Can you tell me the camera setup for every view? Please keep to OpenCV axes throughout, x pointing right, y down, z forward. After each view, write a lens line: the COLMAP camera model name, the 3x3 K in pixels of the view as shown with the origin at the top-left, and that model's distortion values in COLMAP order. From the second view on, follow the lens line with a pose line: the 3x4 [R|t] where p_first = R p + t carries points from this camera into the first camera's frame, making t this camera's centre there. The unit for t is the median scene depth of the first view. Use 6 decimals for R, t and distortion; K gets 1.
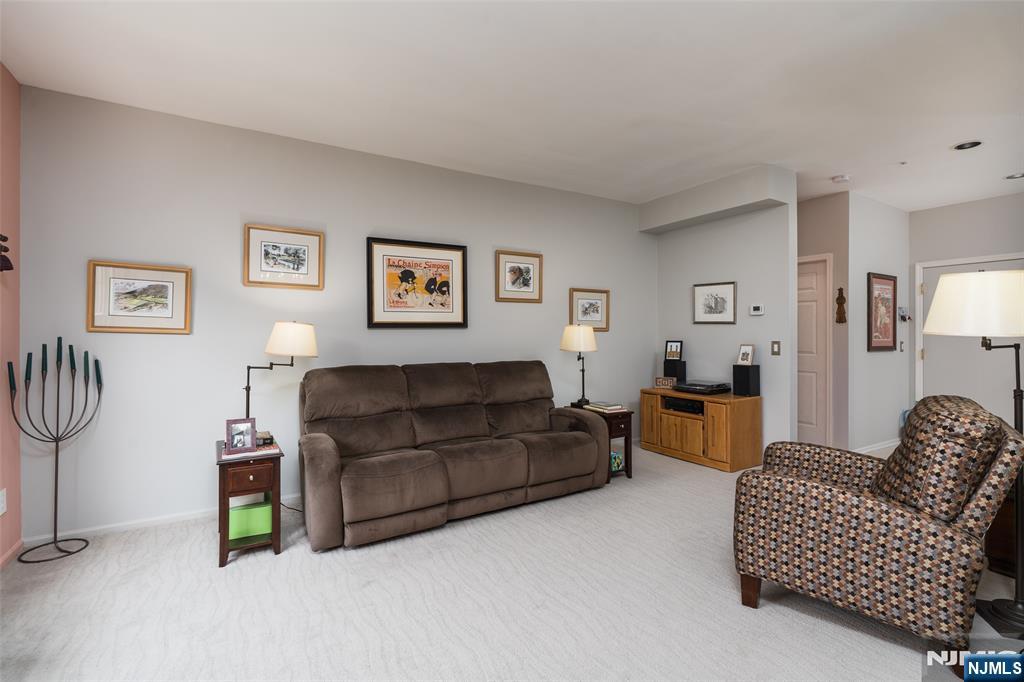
lens RADIAL K [[468.0, 0, 512.6], [0, 468.0, 332.7], [0, 0, 1]] dist [-0.002693, 0.000484]
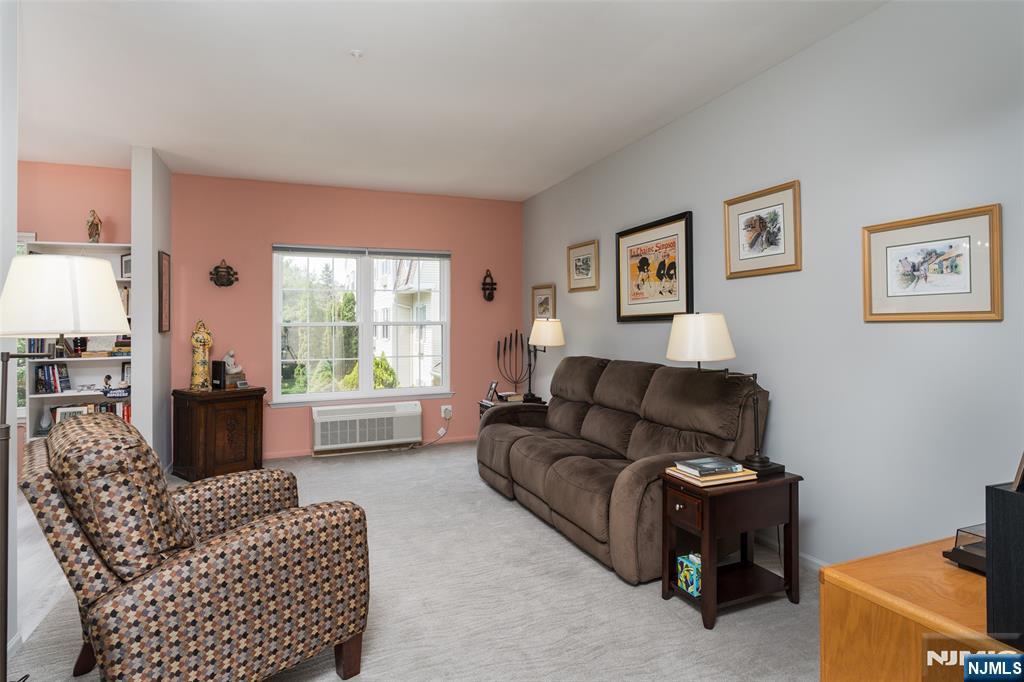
lens RADIAL K [[558.9, 0, 512.4], [0, 558.9, 330.7], [0, 0, 1]] dist [-0.005870, -0.000522]
pose [[-0.158053, 0.013241, -0.987342, 0.782692], [0.018167, 0.999780, 0.010499, -0.006610], [0.987263, -0.016277, -0.158259, 0.806274]]
